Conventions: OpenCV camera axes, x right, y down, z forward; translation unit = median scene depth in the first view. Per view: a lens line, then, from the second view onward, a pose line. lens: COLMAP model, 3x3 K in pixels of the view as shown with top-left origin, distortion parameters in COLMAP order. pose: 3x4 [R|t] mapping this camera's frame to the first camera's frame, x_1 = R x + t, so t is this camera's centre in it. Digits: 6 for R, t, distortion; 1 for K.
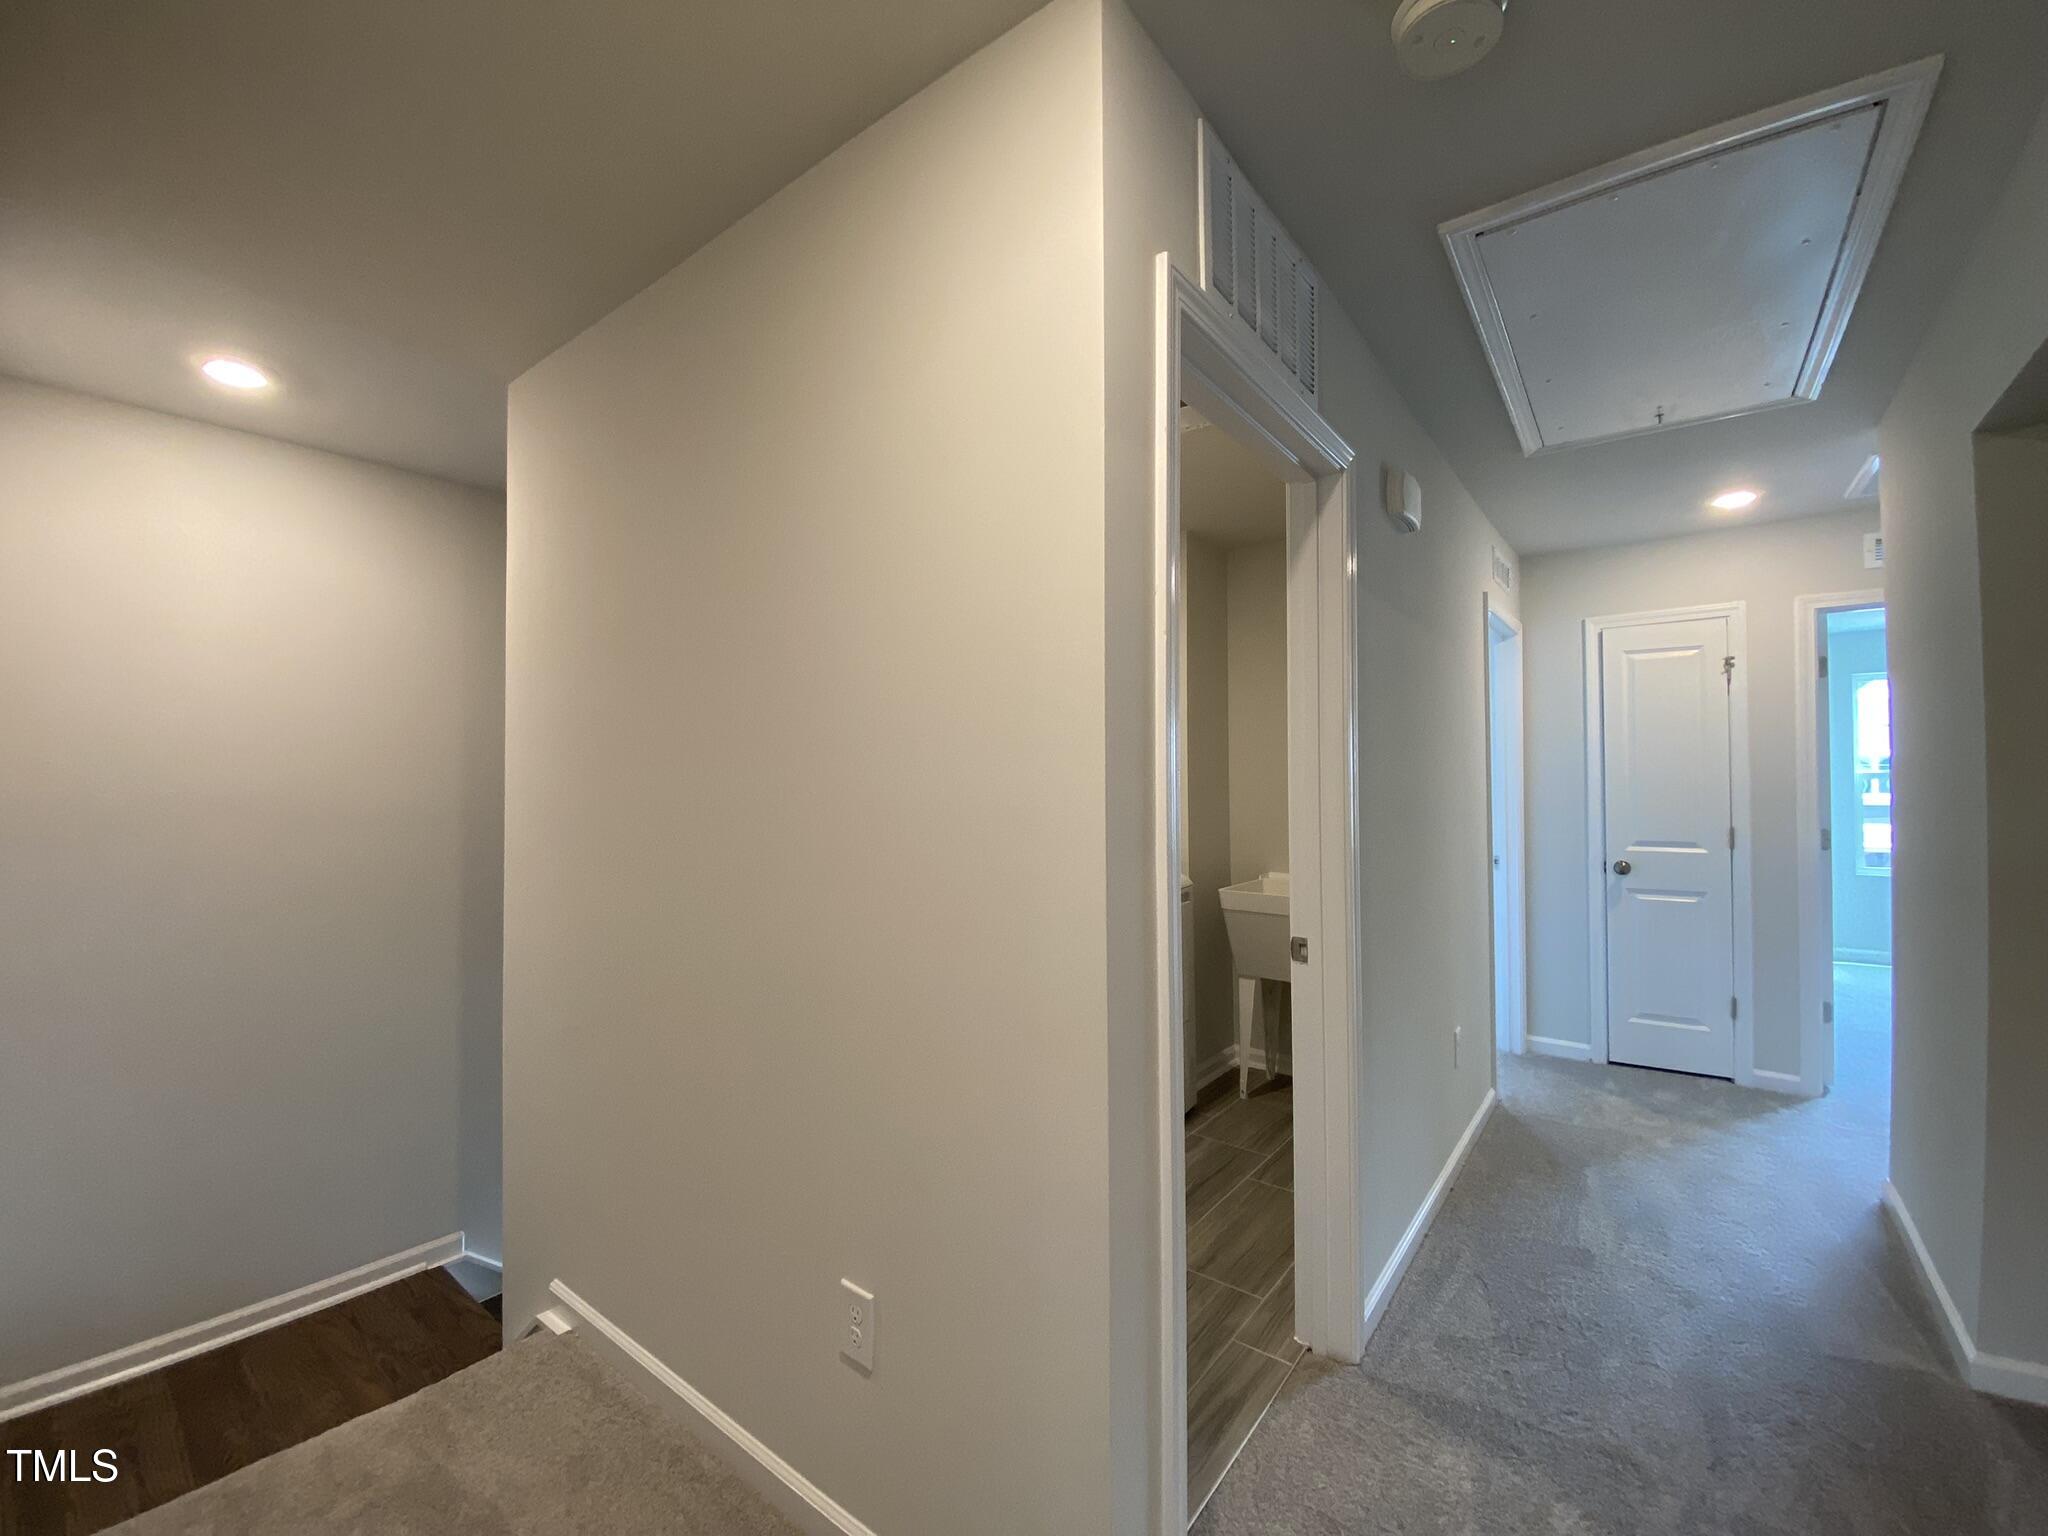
lens RADIAL K [[822.1, 0, 1024.0], [0, 822.1, 768.0], [0, 0, 1]] dist [0.000122, -0.013420]
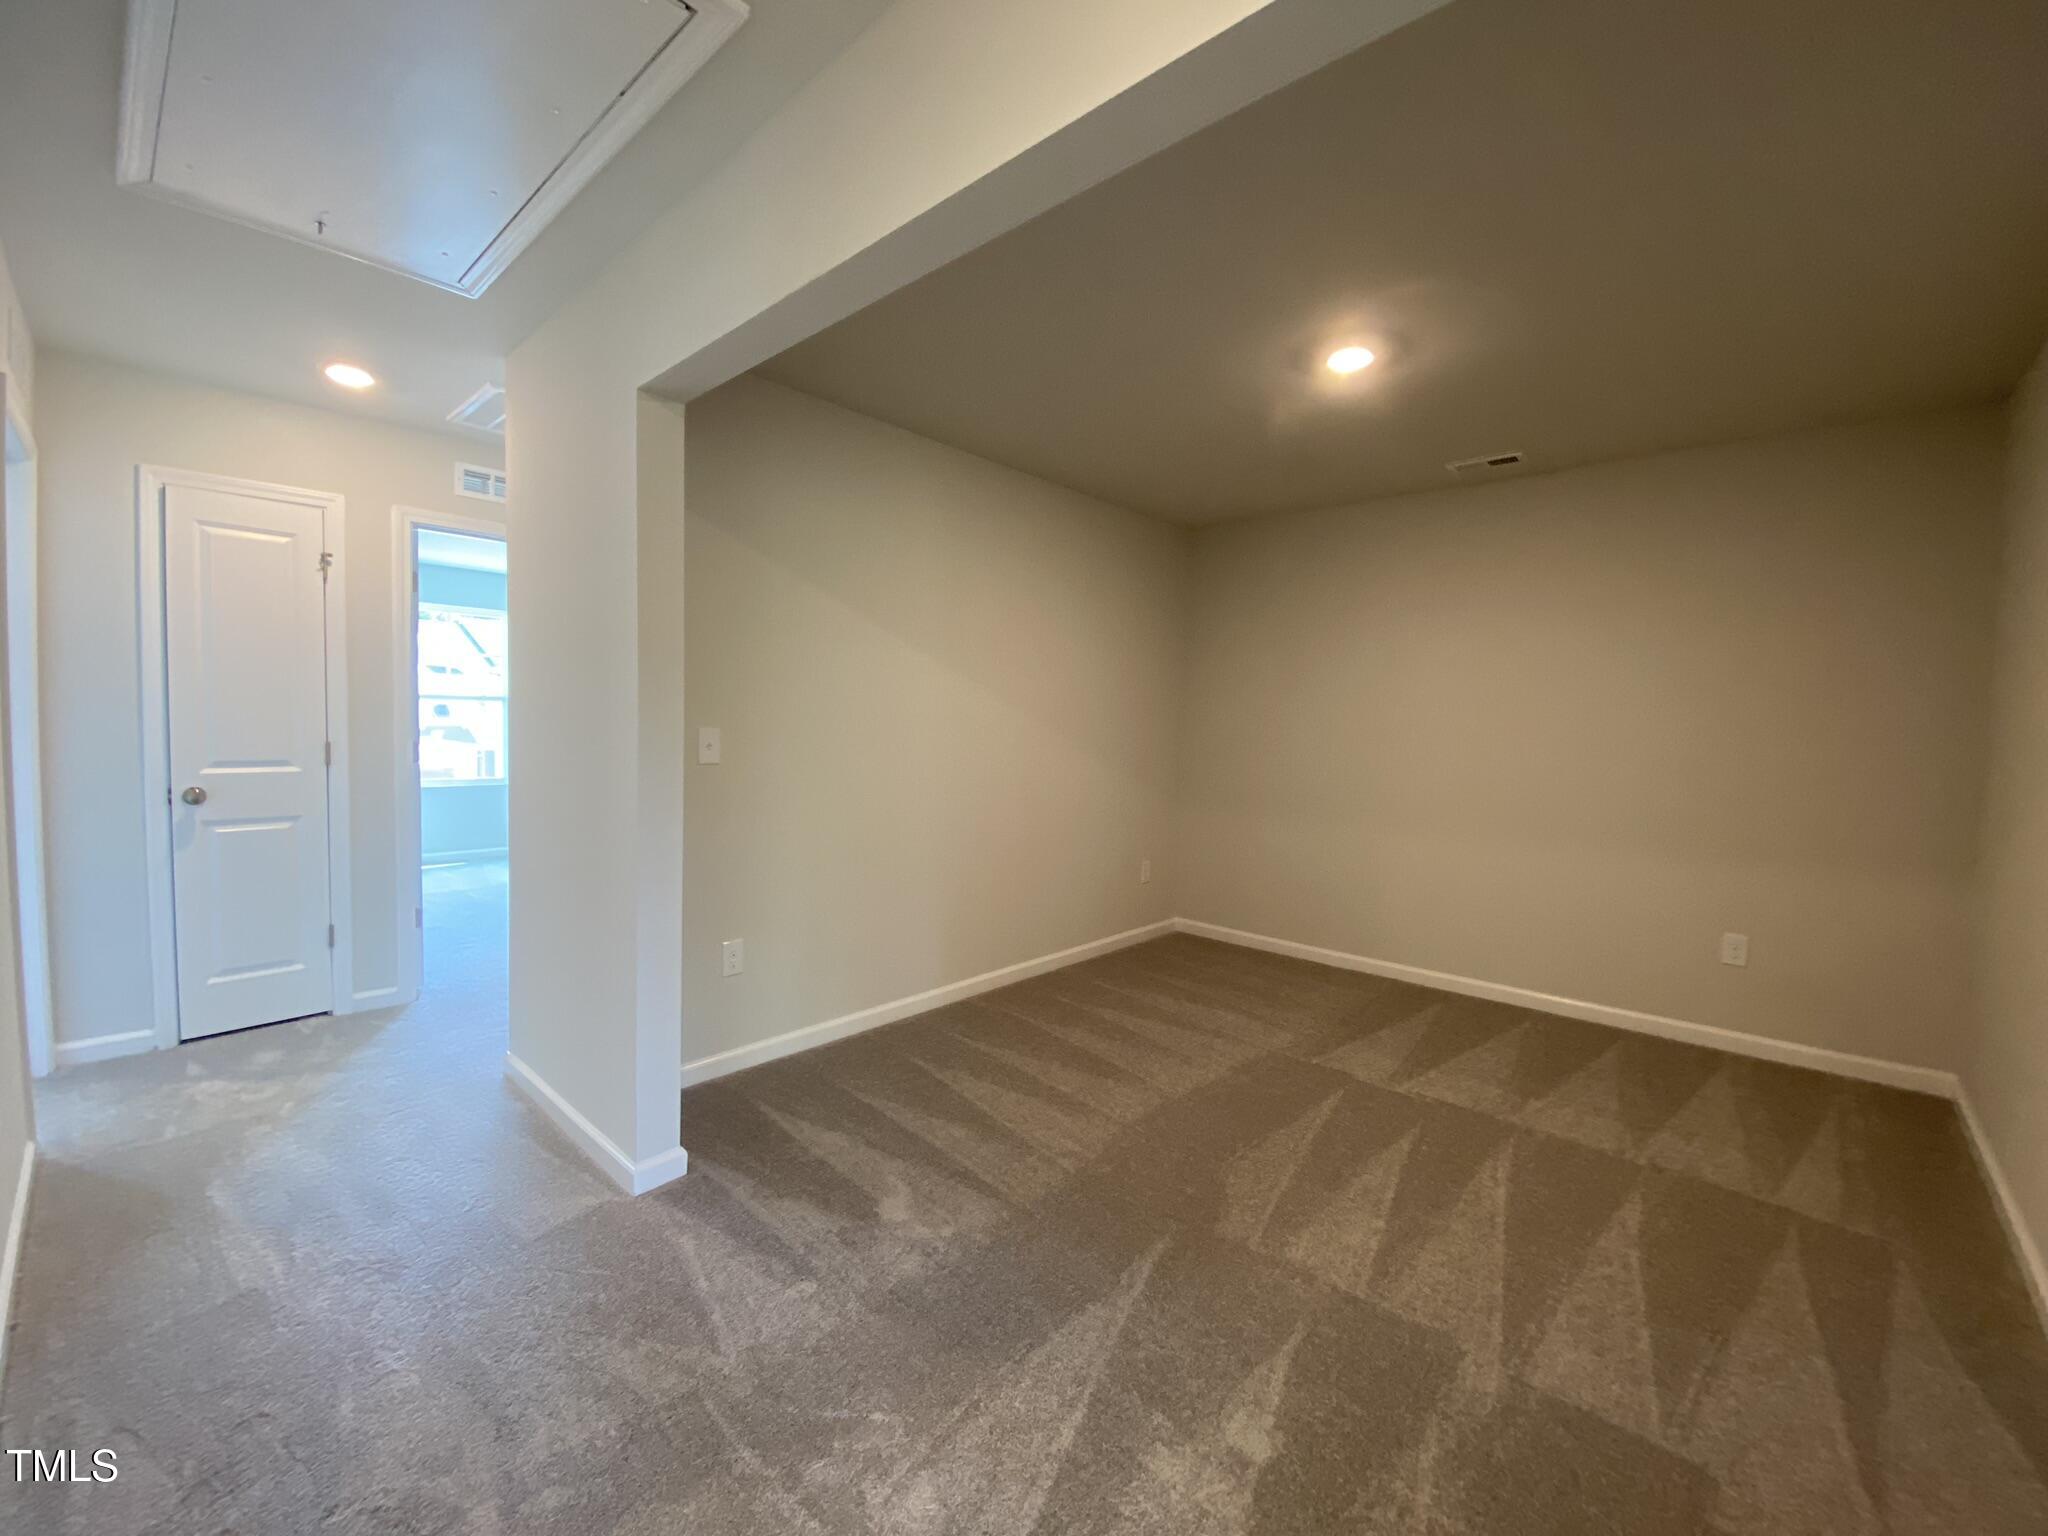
lens RADIAL K [[822.1, 0, 1024.0], [0, 822.1, 768.0], [0, 0, 1]] dist [0.000122, -0.013420]
pose [[0.073000, -0.048313, 0.996161, 0.011805], [-0.045447, 0.997627, 0.051715, 0.020249], [-0.996296, -0.049047, 0.070632, 0.165040]]
